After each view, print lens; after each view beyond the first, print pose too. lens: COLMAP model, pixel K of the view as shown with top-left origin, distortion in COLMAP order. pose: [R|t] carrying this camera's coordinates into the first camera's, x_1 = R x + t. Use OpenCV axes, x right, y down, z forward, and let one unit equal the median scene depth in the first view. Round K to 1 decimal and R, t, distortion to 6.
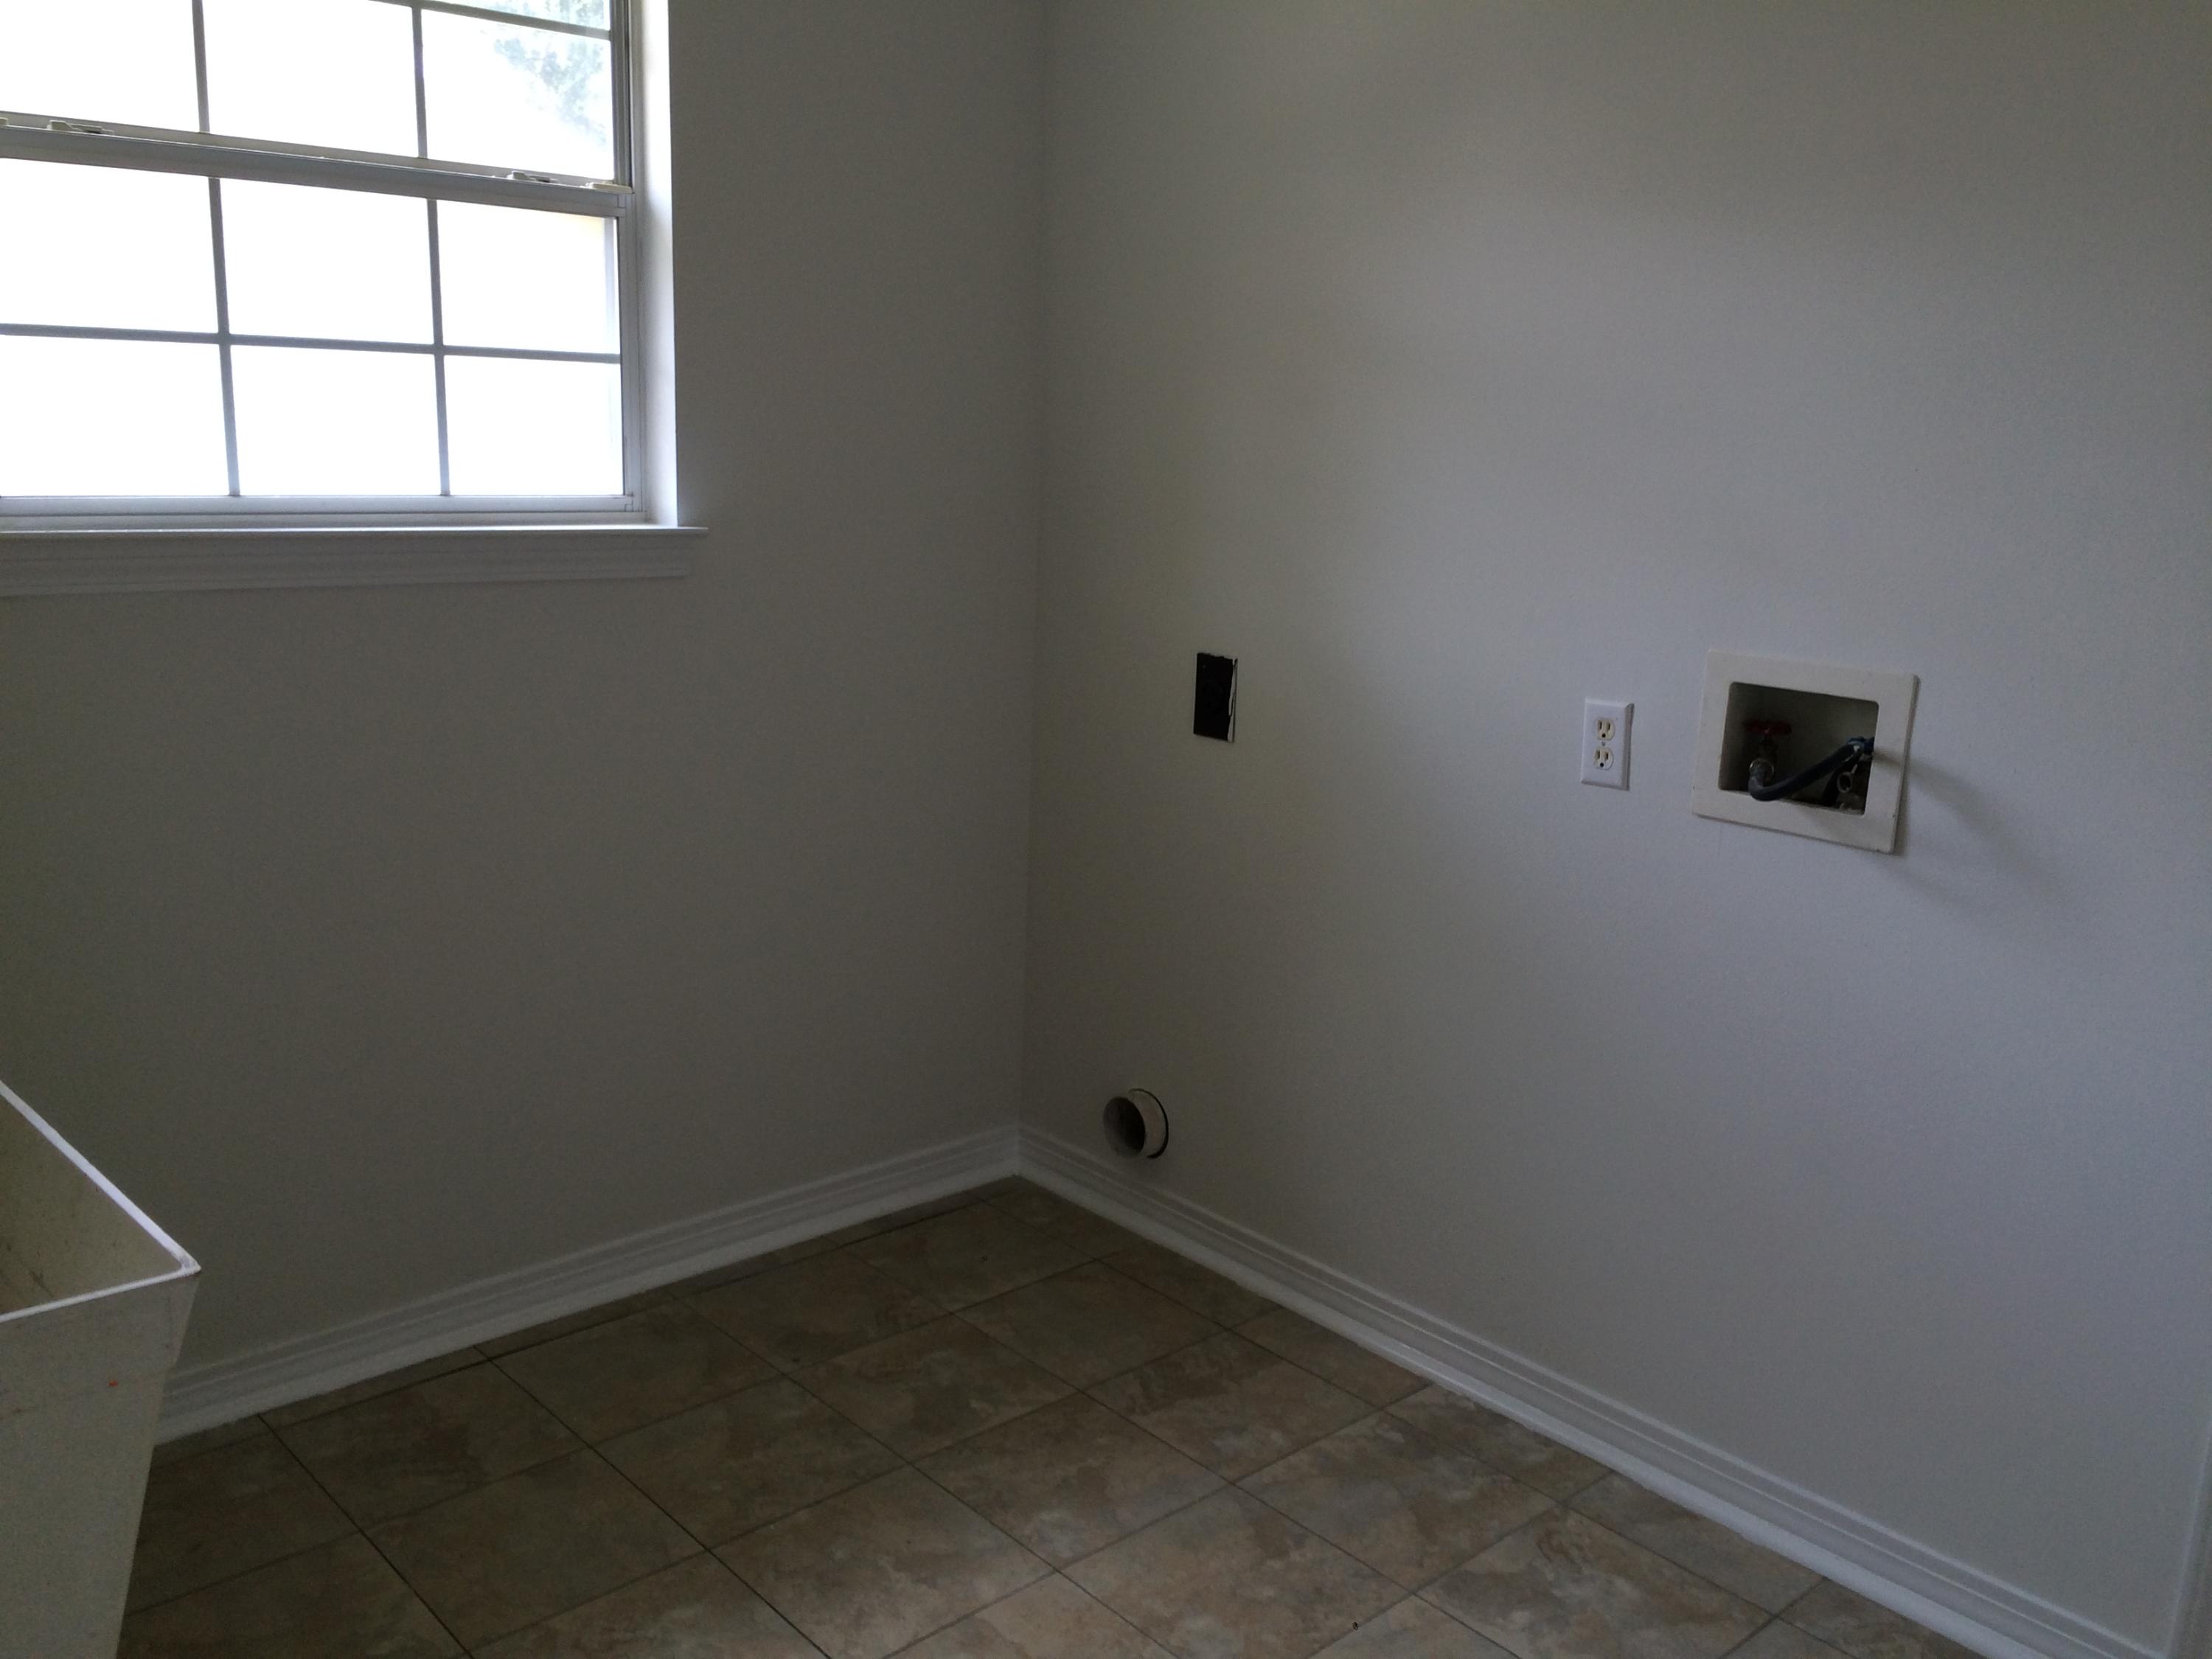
lens RADIAL K [[1896.4, 0, 1106.0], [0, 1896.4, 829.5], [0, 0, 1]] dist [0.097782, -0.136160]
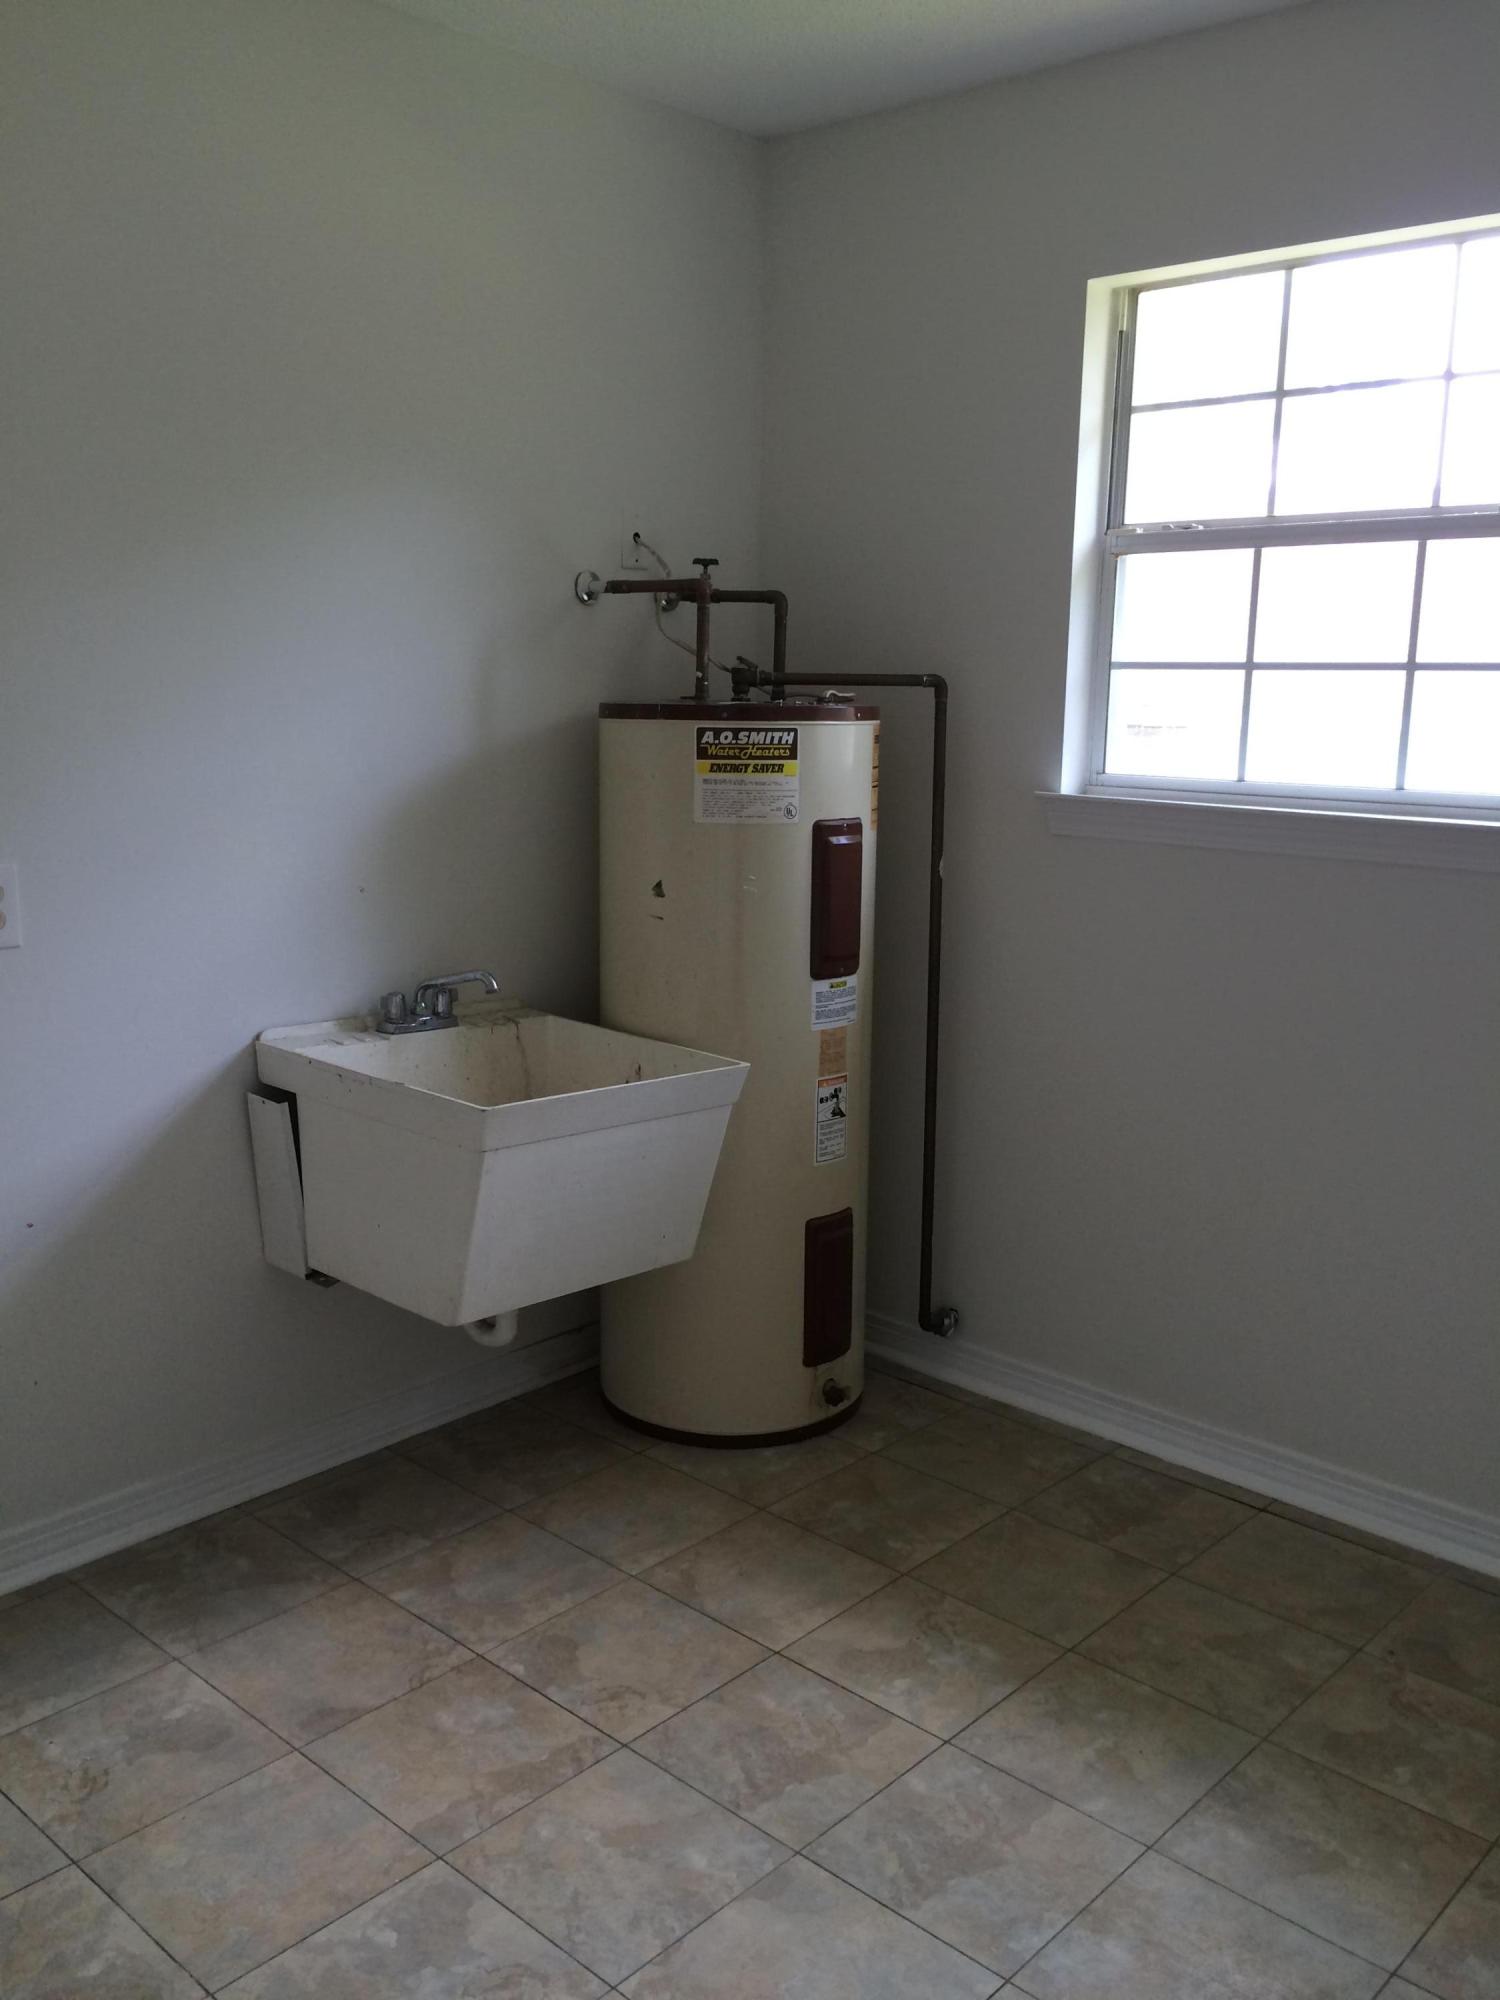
lens RADIAL K [[1714.7, 0, 723.5], [0, 1714.7, 994.2], [0, 0, 1]] dist [0.097782, -0.136160]
pose [[0.089150, 0.152034, -0.984346, 0.703466], [-0.229938, 0.964727, 0.128179, -0.098164], [0.969113, 0.214912, 0.120964, 0.518402]]
